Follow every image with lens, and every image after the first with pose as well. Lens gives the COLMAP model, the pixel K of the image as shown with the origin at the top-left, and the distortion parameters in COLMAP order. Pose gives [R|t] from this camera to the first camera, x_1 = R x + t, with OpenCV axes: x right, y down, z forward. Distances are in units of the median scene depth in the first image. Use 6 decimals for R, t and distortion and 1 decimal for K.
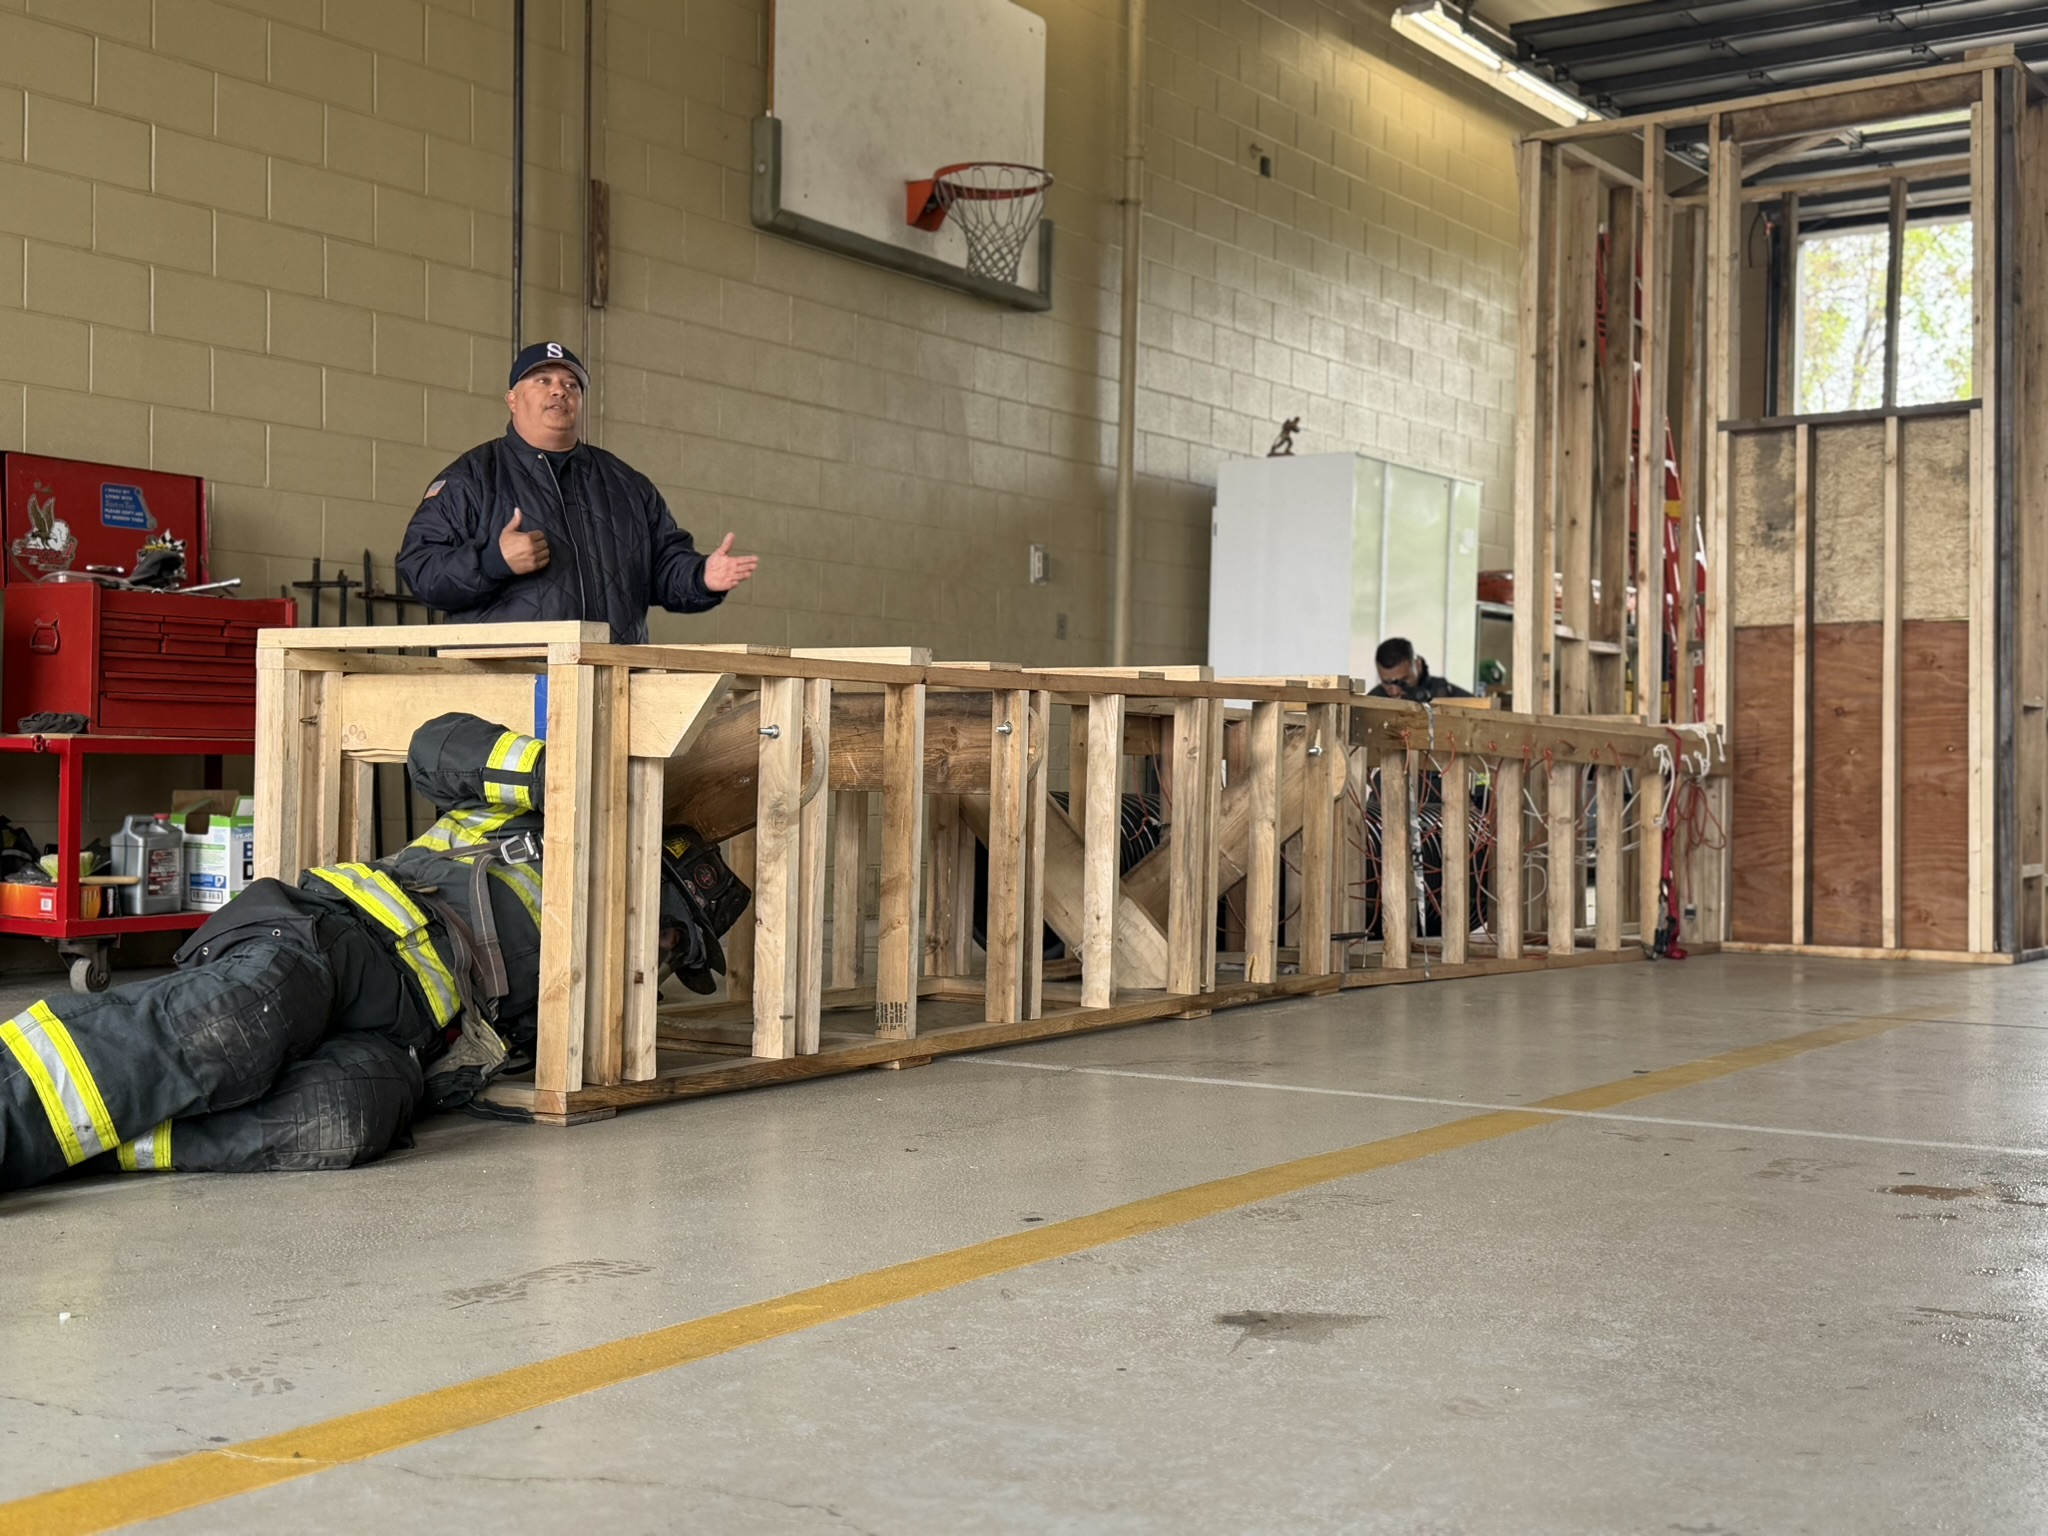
lens RADIAL K [[2469.3, 0, 1017.9], [0, 2469.3, 776.9], [0, 0, 1]] dist [0.266306, -0.673190]
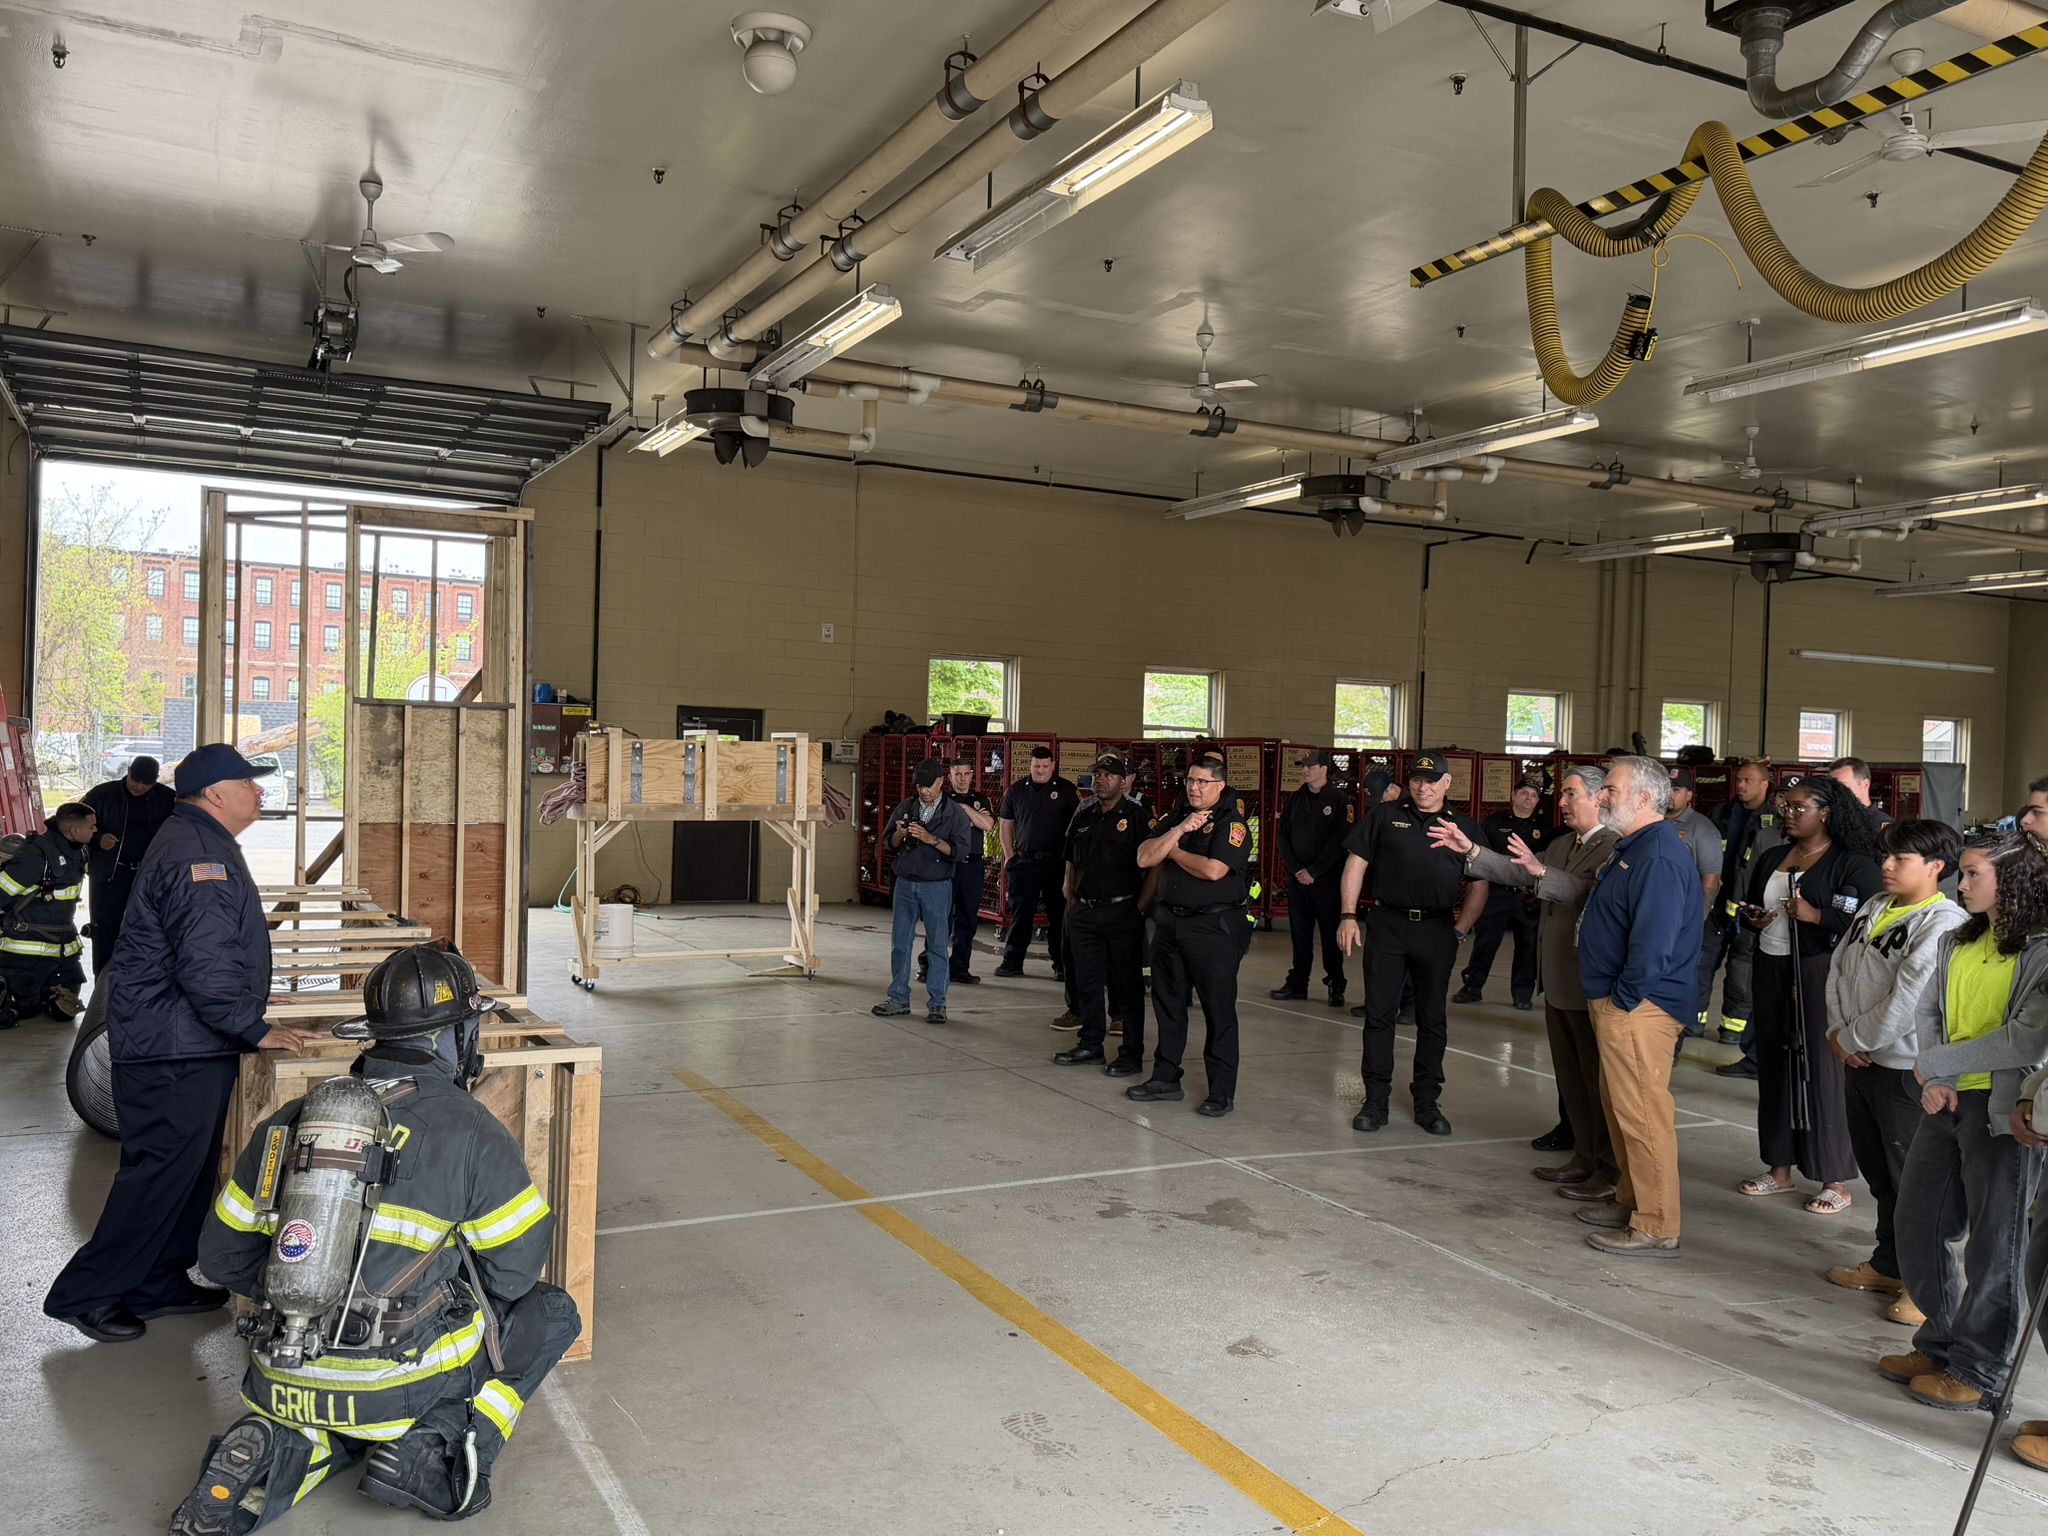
lens RADIAL K [[1635.6, 0, 1028.0], [0, 1635.6, 779.3], [0, 0, 1]] dist [0.171909, -0.331553]
pose [[0.474508, -0.004032, 0.880242, -0.454534], [-0.028510, 0.999394, 0.019947, -0.122086], [-0.879789, -0.034561, 0.474105, 0.114791]]
